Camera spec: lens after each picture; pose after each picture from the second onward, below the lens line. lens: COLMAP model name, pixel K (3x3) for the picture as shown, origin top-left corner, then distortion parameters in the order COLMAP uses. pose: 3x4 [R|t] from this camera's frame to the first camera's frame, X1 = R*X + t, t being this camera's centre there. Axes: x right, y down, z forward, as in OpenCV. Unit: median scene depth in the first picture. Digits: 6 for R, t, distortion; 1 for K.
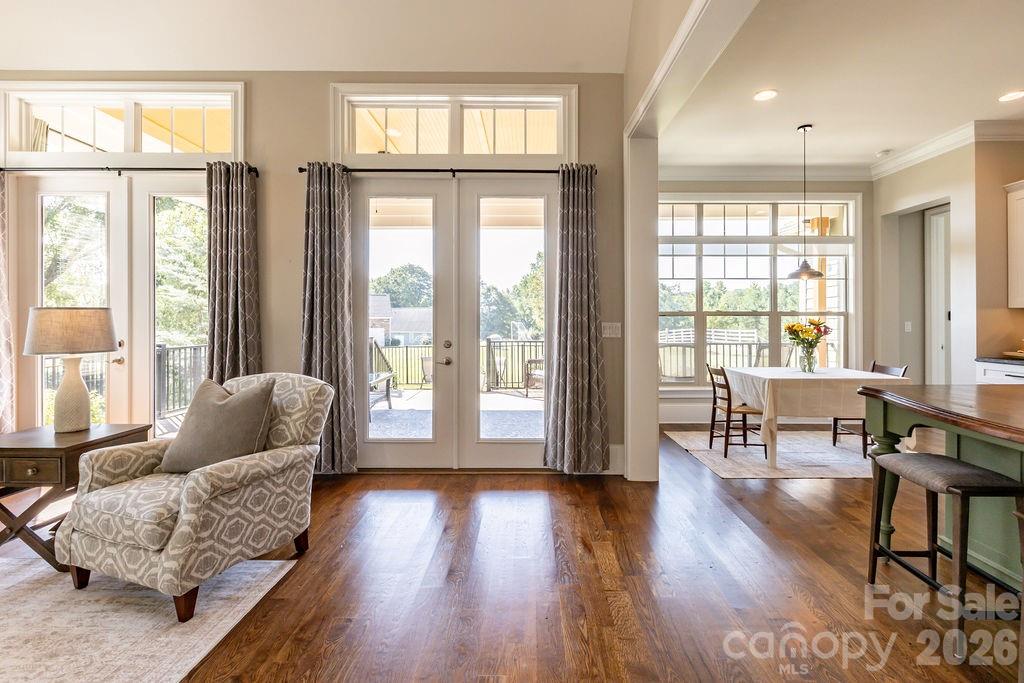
lens RADIAL K [[506.8, 0, 541.4], [0, 506.8, 319.4], [0, 0, 1]] dist [-0.050838, 0.018745]
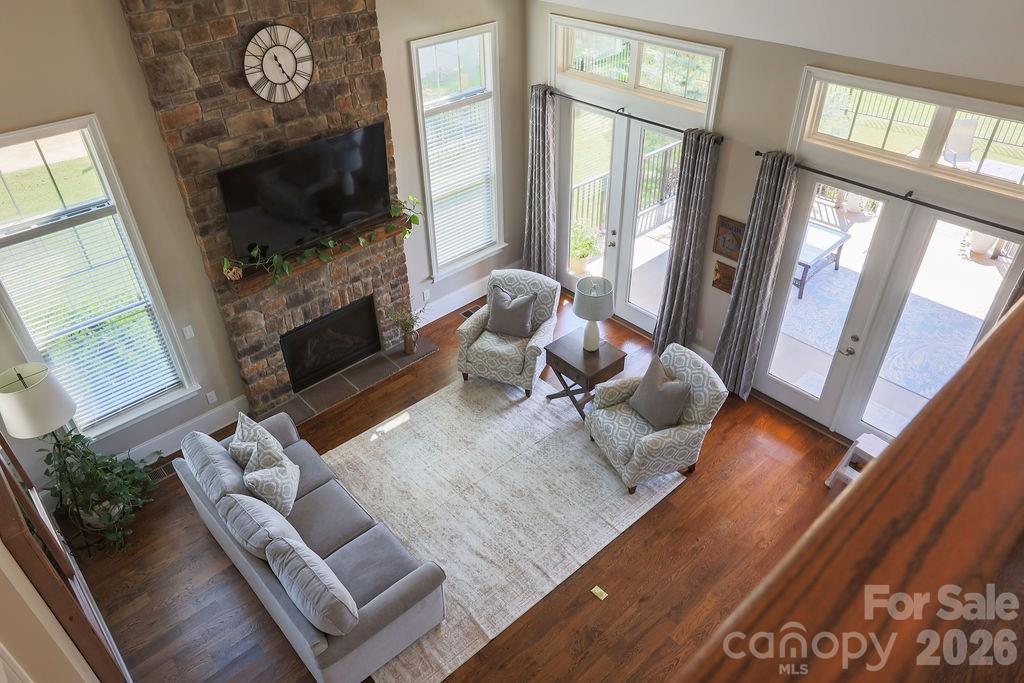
lens RADIAL K [[697.8, 0, 511.0], [0, 697.8, 329.1], [0, 0, 1]] dist [0.044062, 0.001680]
pose [[0.681634, 0.418319, -0.600320, 0.213569], [0.022603, 0.808023, 0.588717, -0.854709], [0.731344, -0.414859, 0.541321, -0.349136]]
